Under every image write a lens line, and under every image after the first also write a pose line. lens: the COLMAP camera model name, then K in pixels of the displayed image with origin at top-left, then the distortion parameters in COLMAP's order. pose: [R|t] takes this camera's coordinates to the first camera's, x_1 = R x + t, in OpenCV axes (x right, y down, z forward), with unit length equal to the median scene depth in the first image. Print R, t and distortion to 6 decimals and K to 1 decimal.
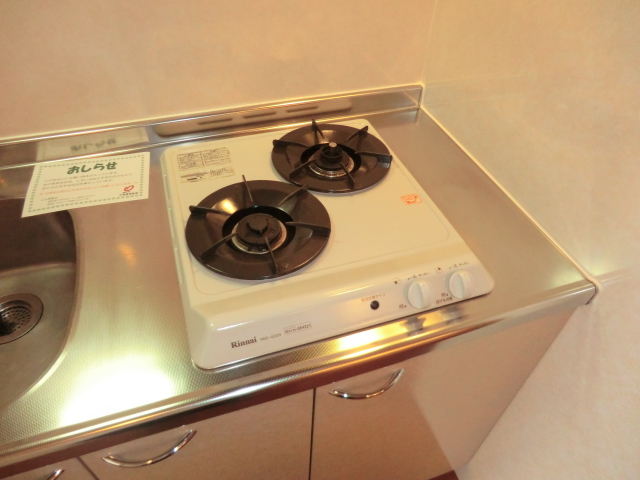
lens RADIAL K [[459.2, 0, 320.0], [0, 459.2, 240.0], [0, 0, 1]] dist [-0.110484, 0.122117]
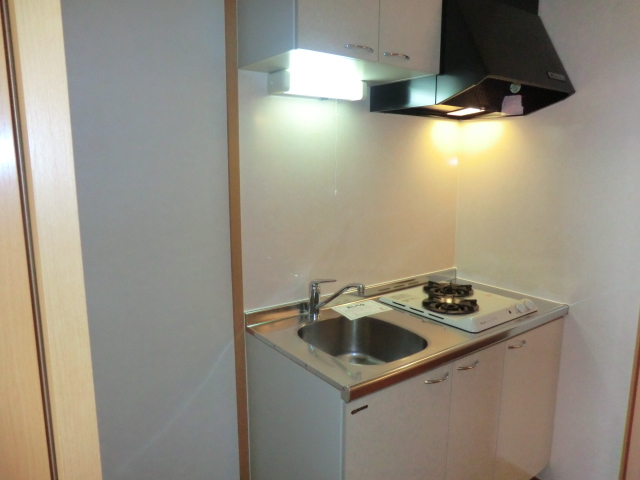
lens RADIAL K [[459.2, 0, 320.0], [0, 459.2, 240.0], [0, 0, 1]] dist [-0.110484, 0.122117]
pose [[0.956223, -0.084703, 0.280113, -1.313405], [0.226578, 0.820076, -0.525489, 0.732301], [-0.185203, 0.565952, 0.803367, -0.973696]]
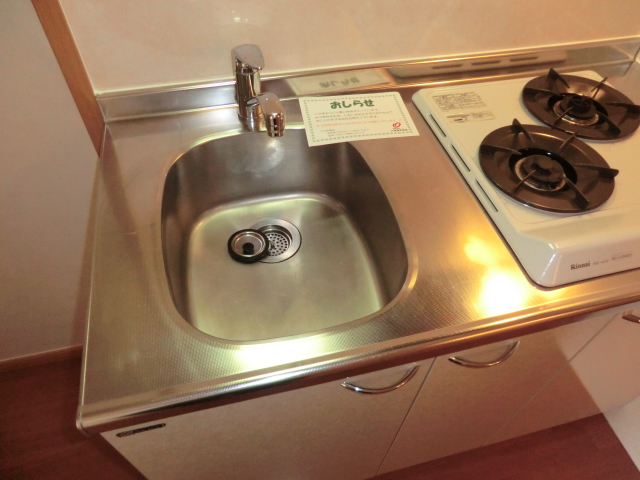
lens RADIAL K [[459.2, 0, 320.0], [0, 459.2, 240.0], [0, 0, 1]] dist [-0.110484, 0.122117]
pose [[0.996209, 0.059580, -0.063384, -0.511087], [-0.053219, 0.993791, 0.097709, 0.059324], [0.068812, -0.093965, 0.993195, -0.104935]]
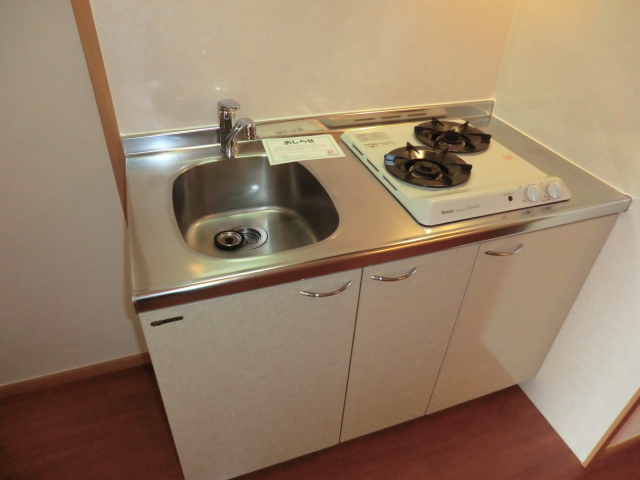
lens RADIAL K [[459.2, 0, 320.0], [0, 459.2, 240.0], [0, 0, 1]] dist [-0.110484, 0.122117]
pose [[0.999836, -0.006154, 0.017055, -0.478955], [0.008283, 0.991774, -0.127735, 0.383480], [-0.016129, 0.127855, 0.991662, -0.519863]]
